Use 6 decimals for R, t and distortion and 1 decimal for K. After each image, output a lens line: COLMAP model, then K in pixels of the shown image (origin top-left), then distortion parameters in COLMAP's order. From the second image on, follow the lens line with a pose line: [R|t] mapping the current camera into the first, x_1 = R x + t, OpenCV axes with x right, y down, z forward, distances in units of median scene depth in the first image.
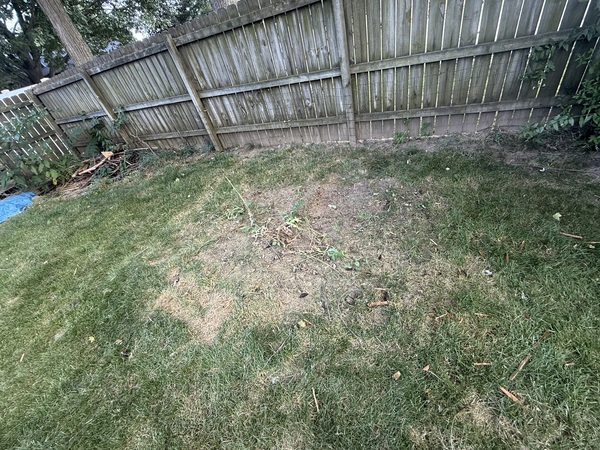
lens RADIAL K [[264.2, 0, 298.0], [0, 264.2, 223.6], [0, 0, 1]] dist [0.008198, -0.000454]
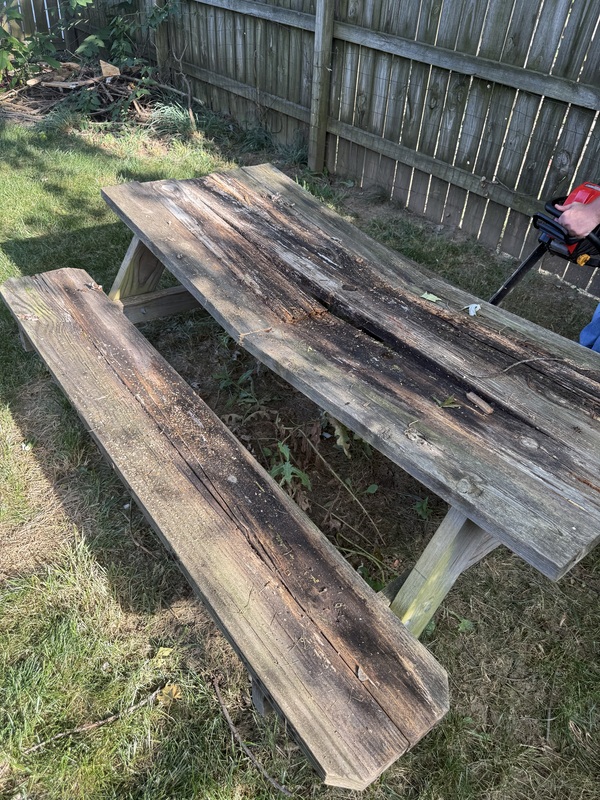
lens RADIAL K [[571.6, 0, 293.6], [0, 571.6, 395.6], [0, 0, 1]] dist [0.032077, -0.039437]
pose [[0.838109, 0.515749, -0.177699, 0.031418], [-0.502433, 0.856697, 0.116755, -0.068937], [0.212451, -0.008571, 0.977134, 0.106570]]
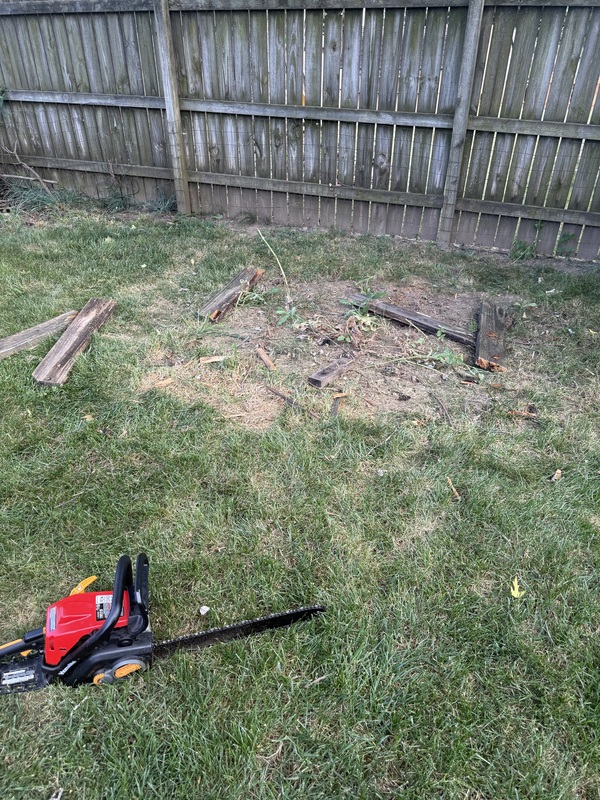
lens RADIAL K [[571.6, 0, 303.4], [0, 571.6, 400.0], [0, 0, 1]] dist [0.032077, -0.039437]
pose [[0.970882, 0.193084, 0.141800, -0.189124], [-0.176096, 0.976531, -0.124005, 0.223363], [-0.162416, 0.095424, 0.982097, -0.148995]]
